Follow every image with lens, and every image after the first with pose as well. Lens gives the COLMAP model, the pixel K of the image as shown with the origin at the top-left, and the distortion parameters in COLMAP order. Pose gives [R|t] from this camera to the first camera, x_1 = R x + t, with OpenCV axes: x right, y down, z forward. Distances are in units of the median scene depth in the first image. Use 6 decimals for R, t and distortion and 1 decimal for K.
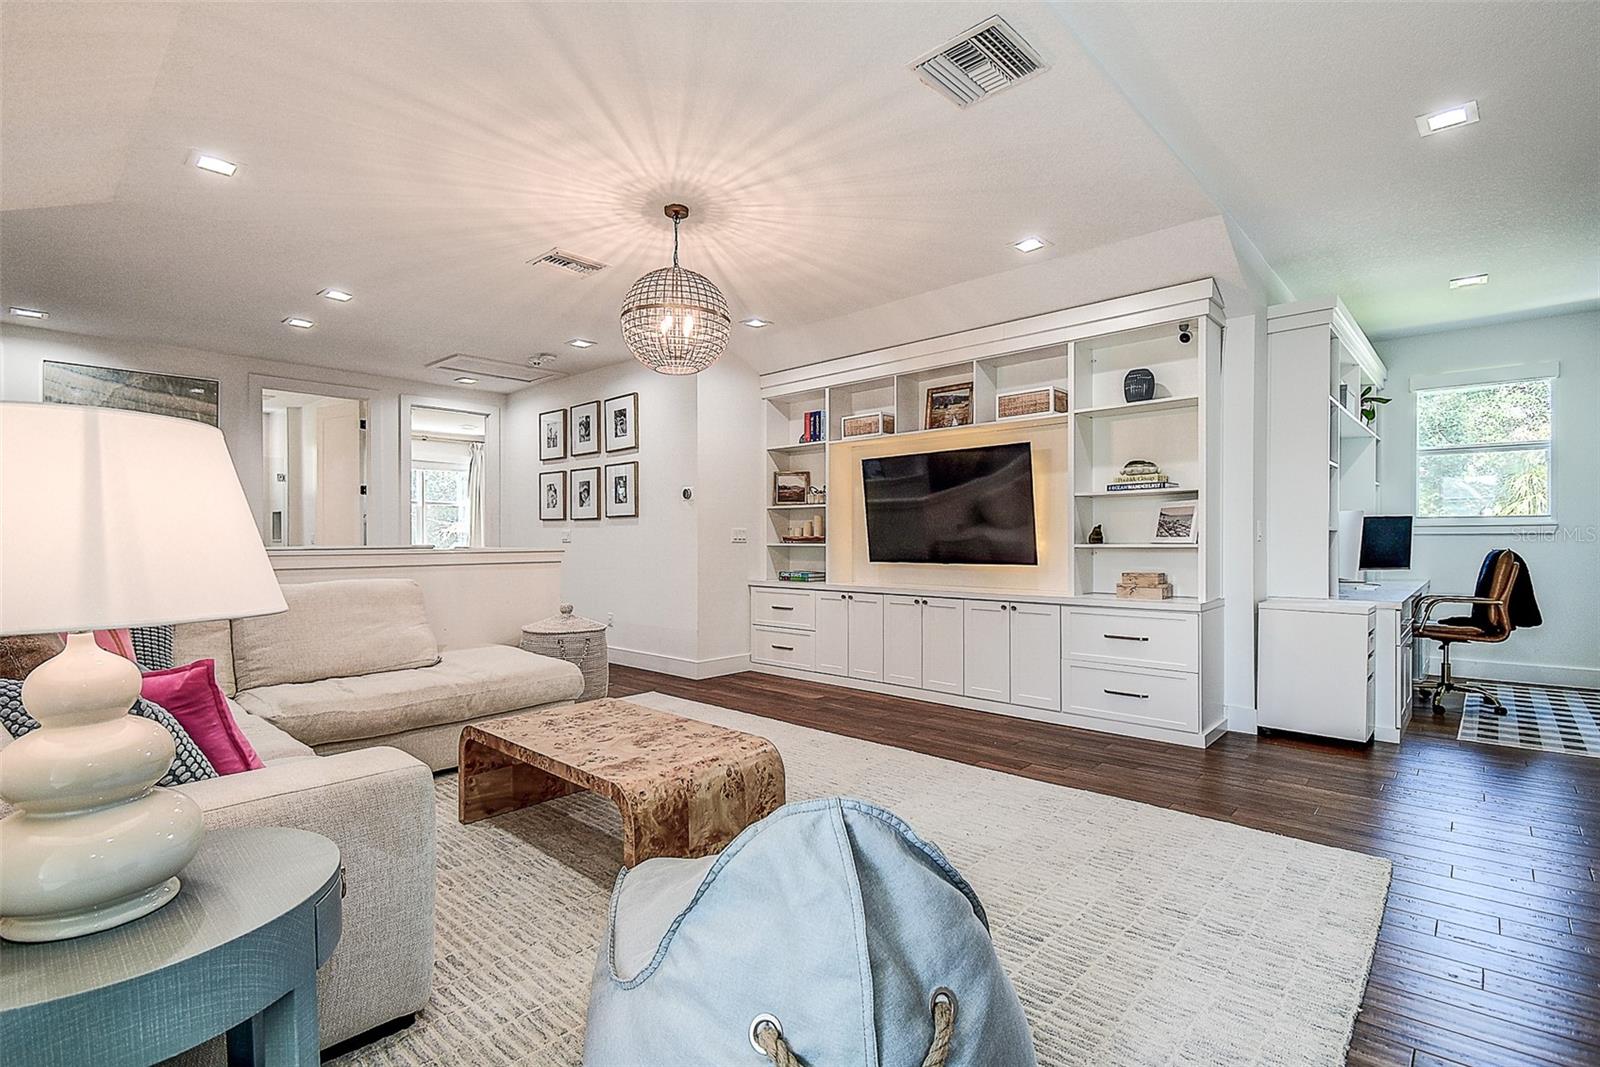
lens RADIAL K [[735.0, 0, 825.6], [0, 735.0, 540.9], [0, 0, 1]] dist [0.015546, -0.018406]
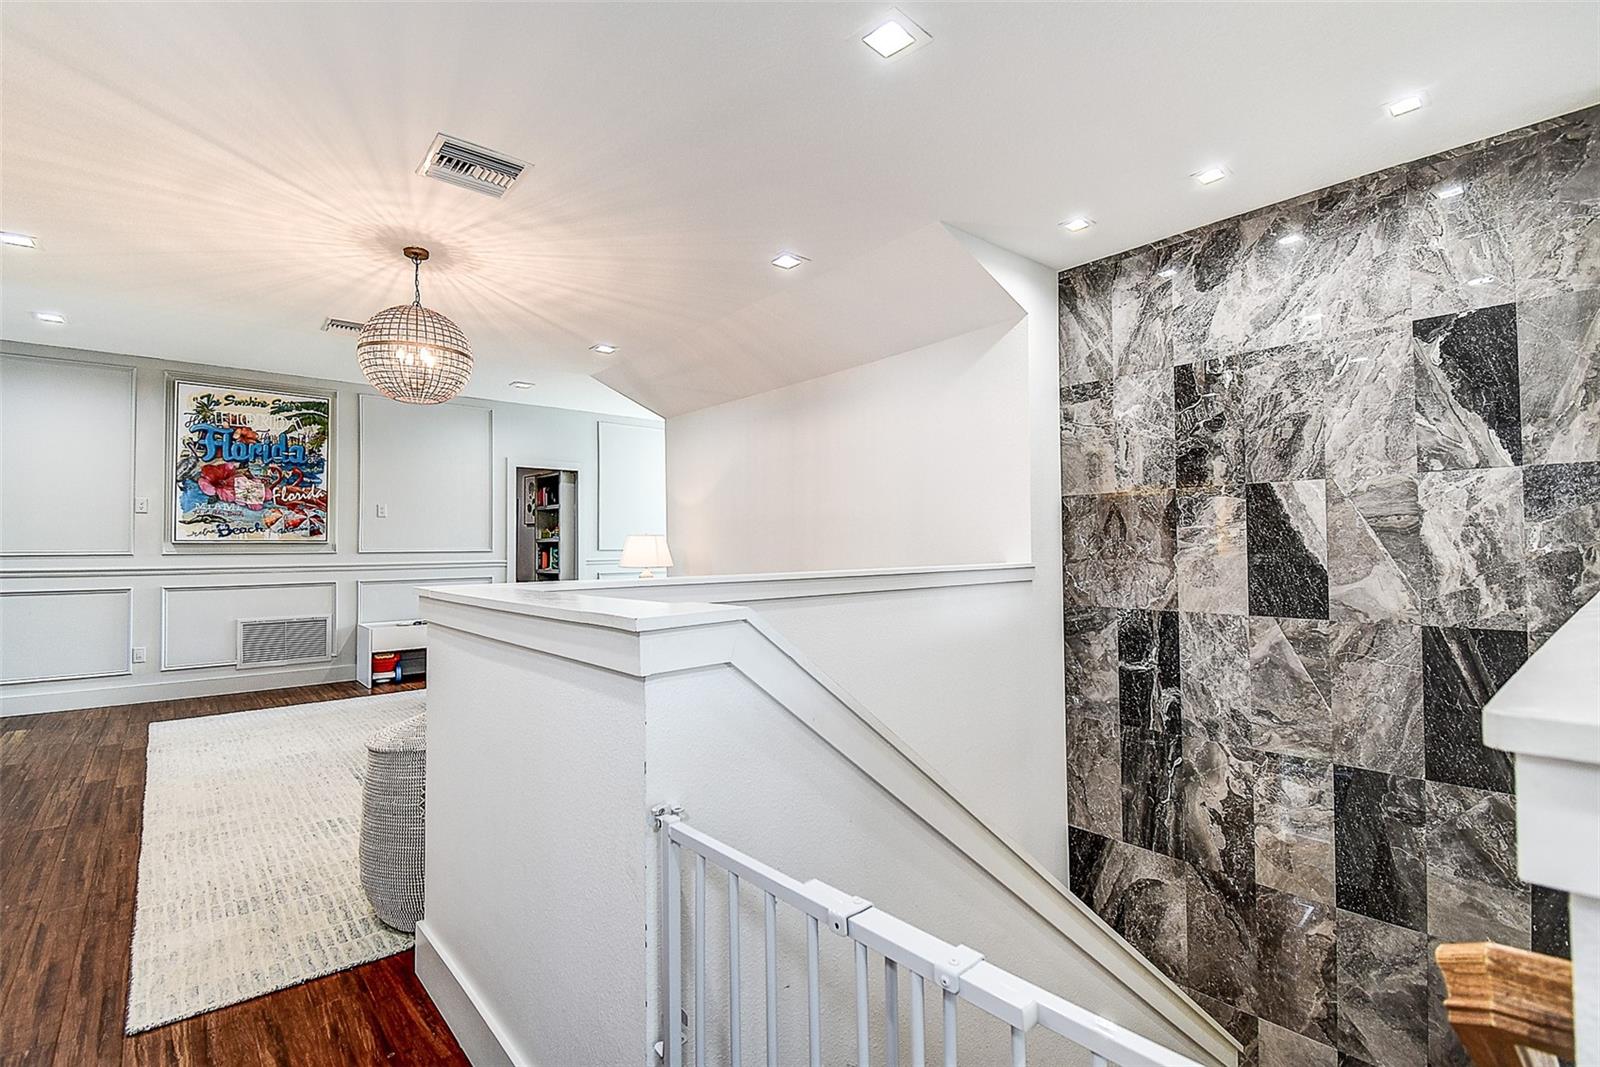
lens RADIAL K [[735.0, 0, 807.4], [0, 735.0, 524.4], [0, 0, 1]] dist [0.015546, -0.018406]
pose [[-0.991773, 0.015253, 0.127096, -0.838688], [0.011178, 0.999402, -0.032717, -0.014845], [-0.127519, -0.031027, -0.991351, 1.855773]]
